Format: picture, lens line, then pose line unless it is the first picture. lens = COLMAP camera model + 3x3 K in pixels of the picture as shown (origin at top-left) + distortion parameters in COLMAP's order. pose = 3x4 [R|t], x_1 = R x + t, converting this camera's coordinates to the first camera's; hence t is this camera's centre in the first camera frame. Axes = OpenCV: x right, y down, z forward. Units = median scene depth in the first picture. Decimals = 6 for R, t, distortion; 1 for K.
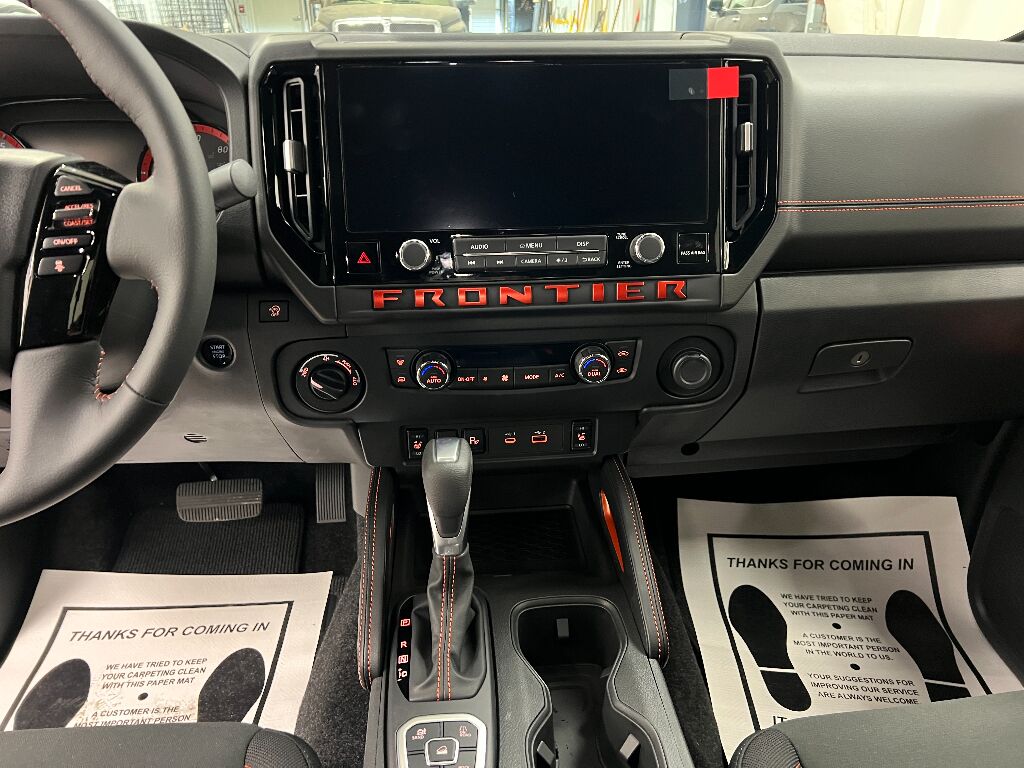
lens RADIAL K [[758.9, 0, 507.9], [0, 758.9, 388.6], [0, 0, 1]] dist [0.092413, -0.145152]
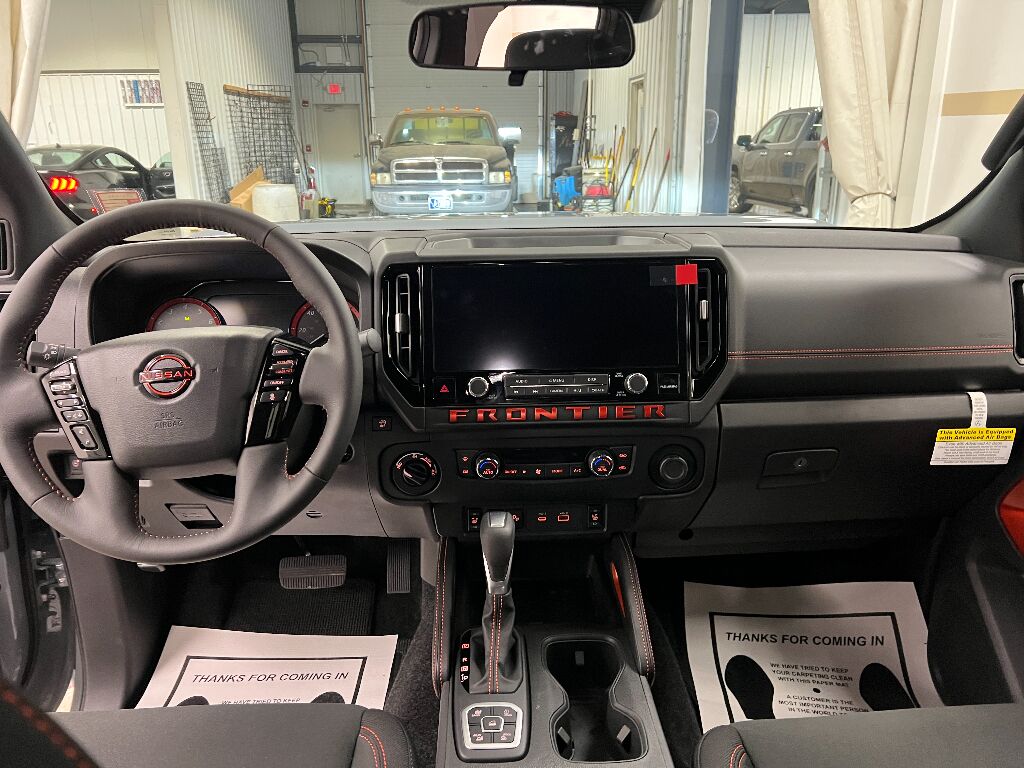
lens RADIAL K [[758.9, 0, 507.9], [0, 758.9, 388.6], [0, 0, 1]] dist [0.092413, -0.145152]
pose [[0.998586, 0.008017, -0.052547, 0.012665], [-0.015488, 0.989550, -0.143357, 0.036926], [0.050848, 0.143968, 0.988275, -0.424872]]
